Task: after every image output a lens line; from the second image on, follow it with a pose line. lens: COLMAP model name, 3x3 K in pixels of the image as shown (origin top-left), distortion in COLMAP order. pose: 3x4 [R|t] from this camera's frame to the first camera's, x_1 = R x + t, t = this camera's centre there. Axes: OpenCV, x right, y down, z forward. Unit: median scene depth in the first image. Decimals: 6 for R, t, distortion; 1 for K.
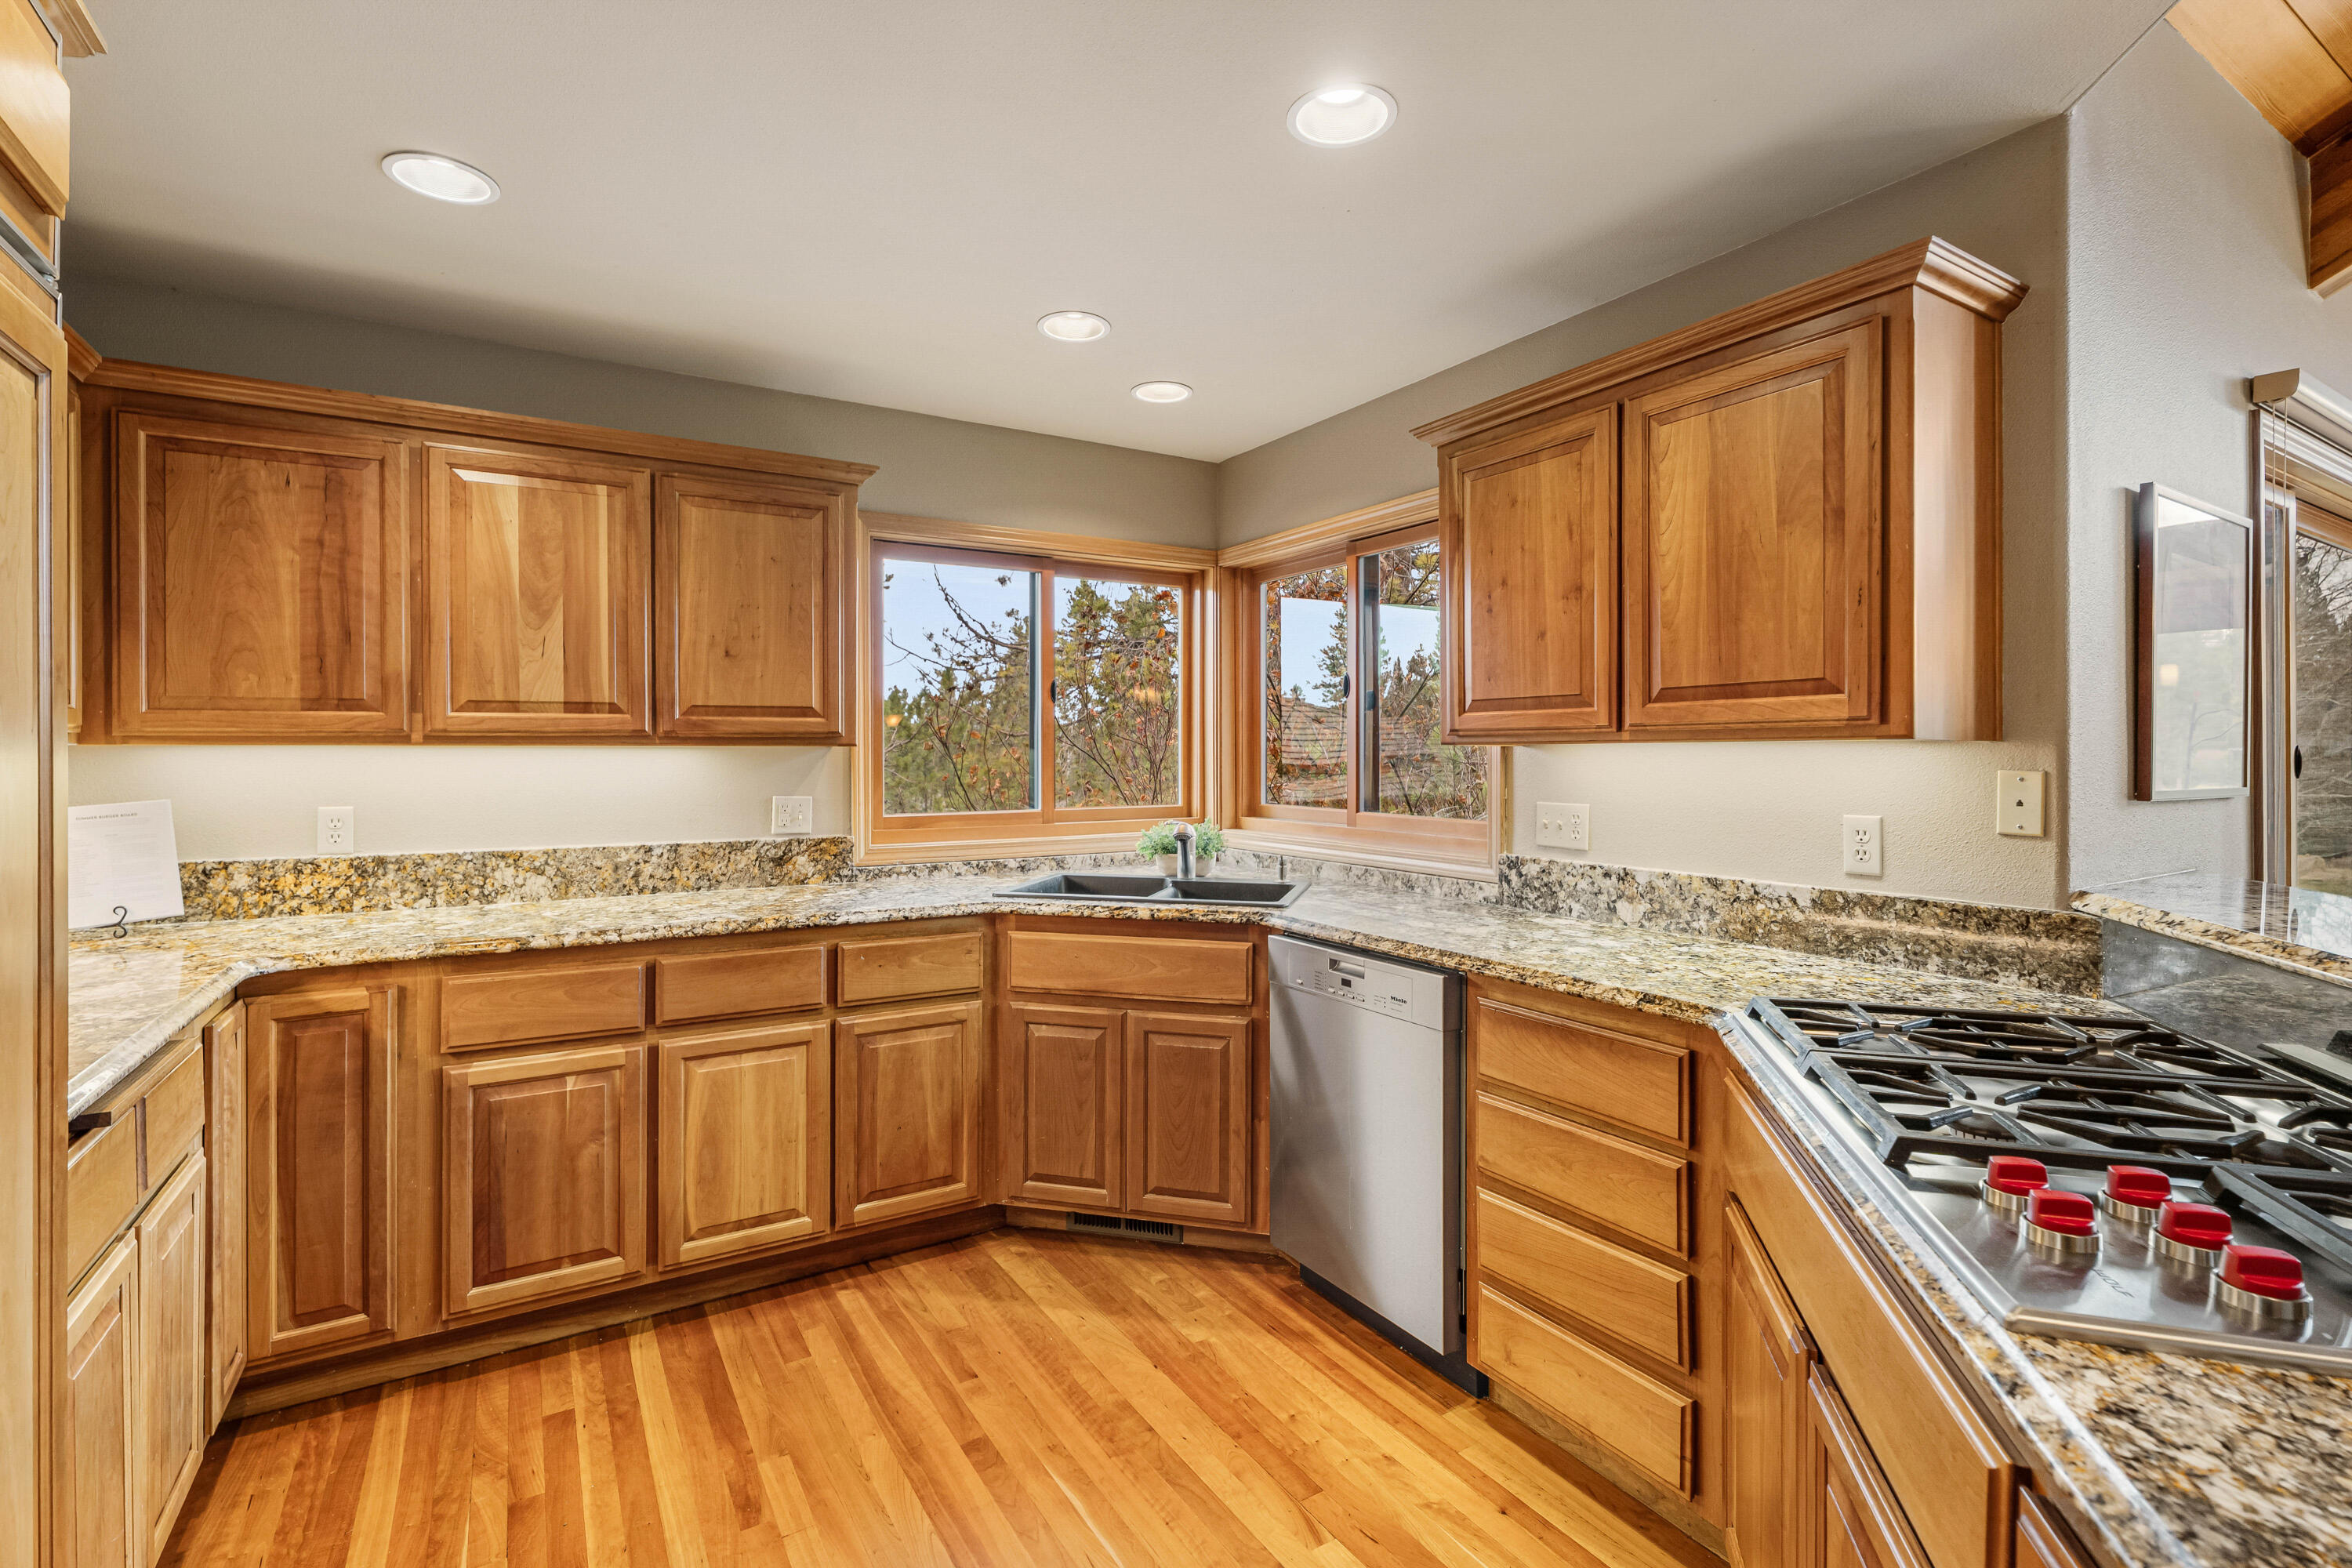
lens RADIAL K [[1076.1, 0, 1152.3], [0, 1076.1, 752.0], [0, 0, 1]] dist [0.003528, 0.000615]
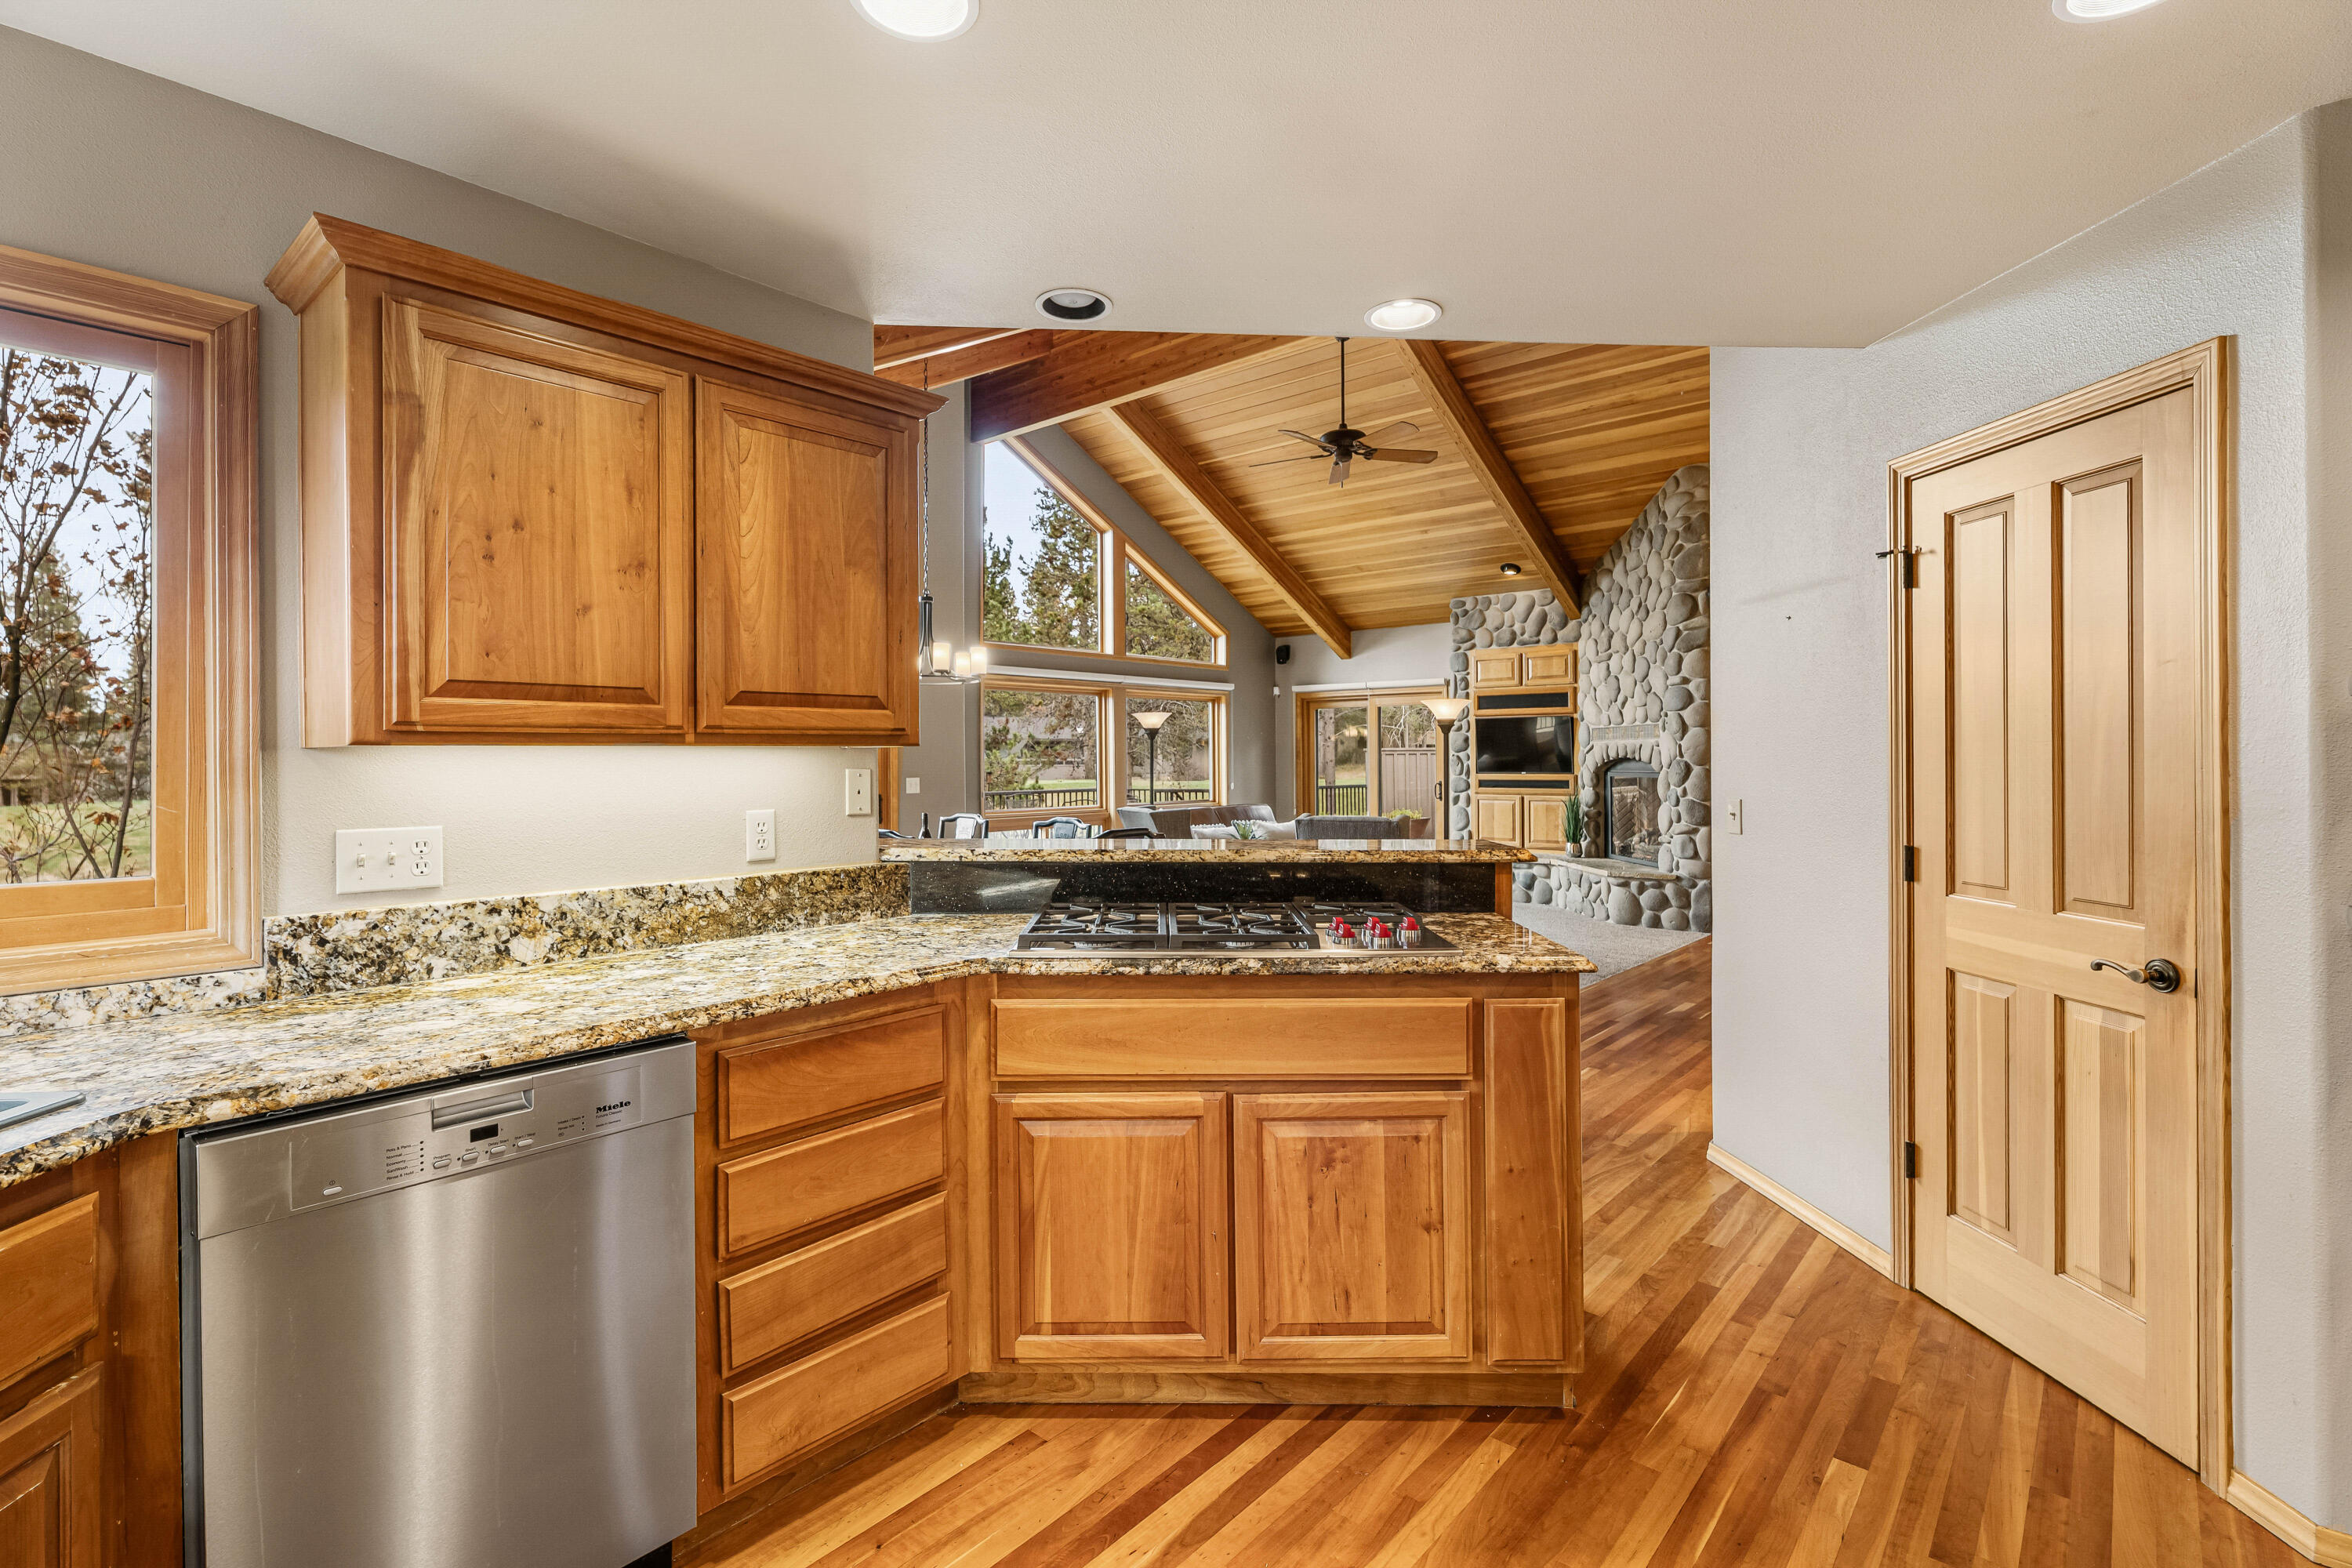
lens RADIAL K [[1076.1, 0, 1164.6], [0, 1076.1, 763.0], [0, 0, 1]] dist [0.003528, 0.000615]
pose [[-0.301696, -0.002956, 0.953400, -0.604311], [0.004984, 0.999977, 0.004677, 0.004139], [-0.953391, 0.006163, -0.301674, 0.948815]]
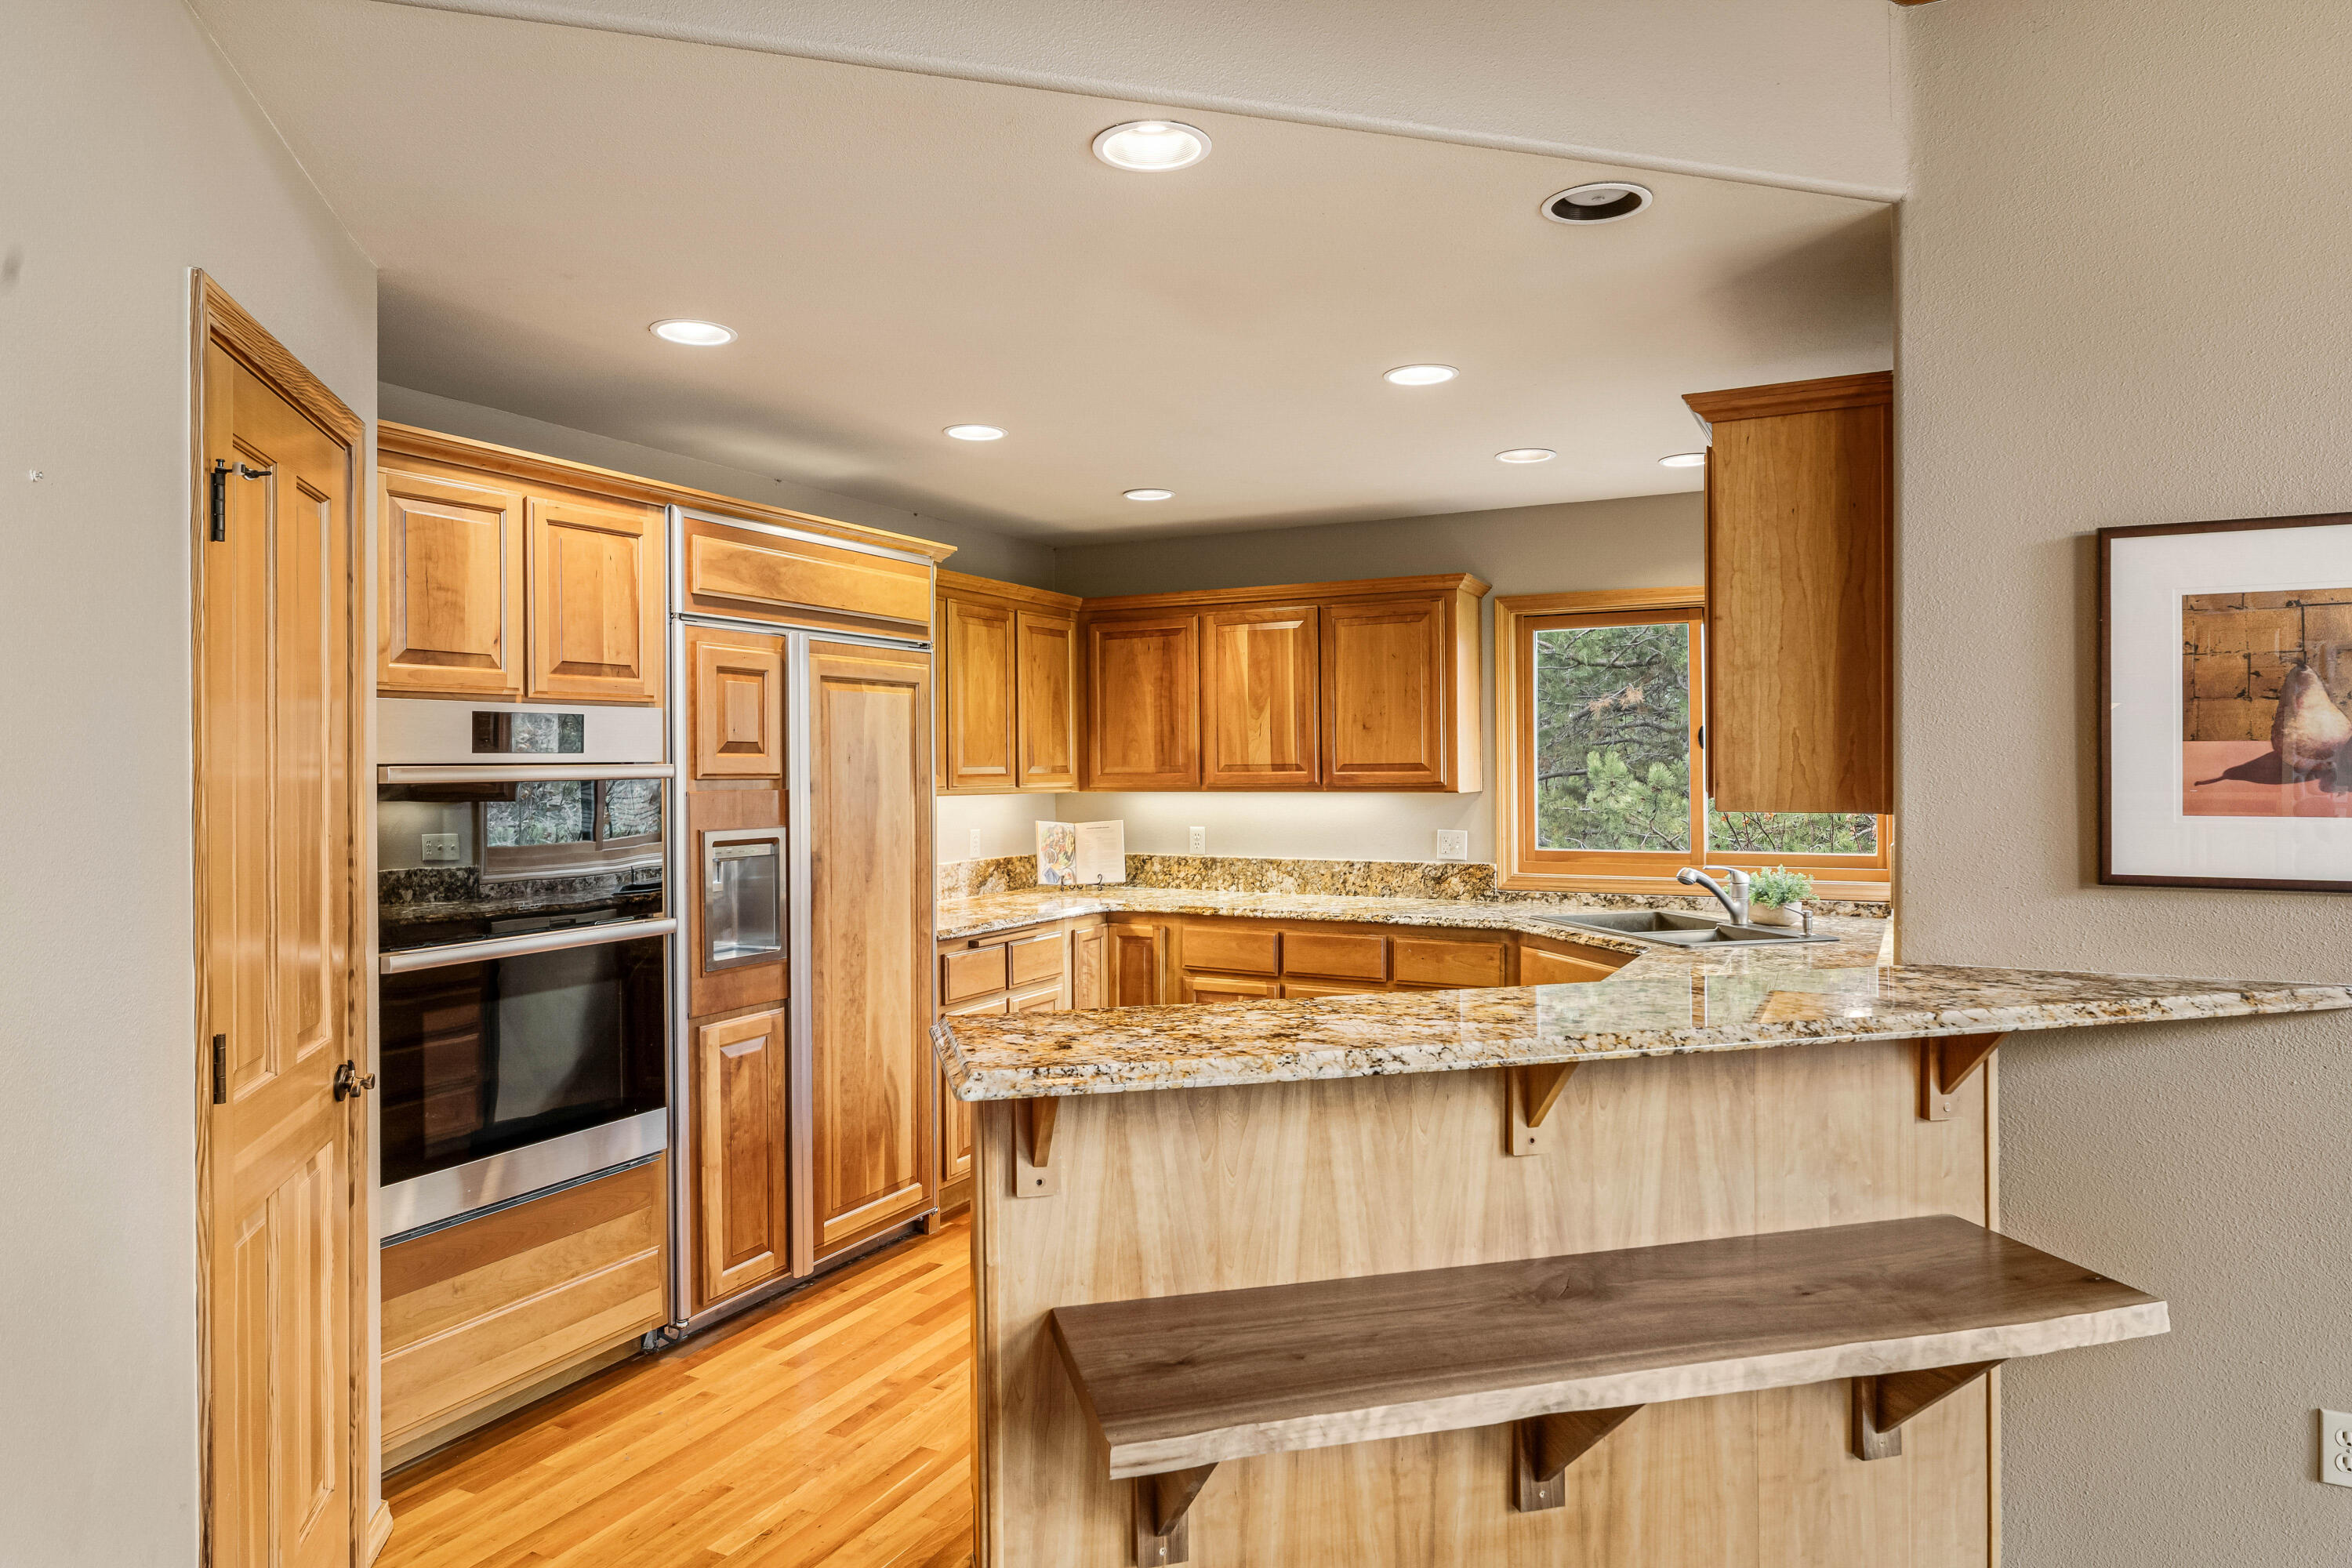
lens RADIAL K [[1406.3, 0, 1184.8], [0, 1406.3, 770.3], [0, 0, 1]] dist [-0.003422, -0.000212]
pose [[0.533614, -0.001696, -0.845727, 1.014297], [0.005205, 0.999986, 0.001278, -0.037734], [0.845712, -0.005084, 0.533615, -0.175800]]
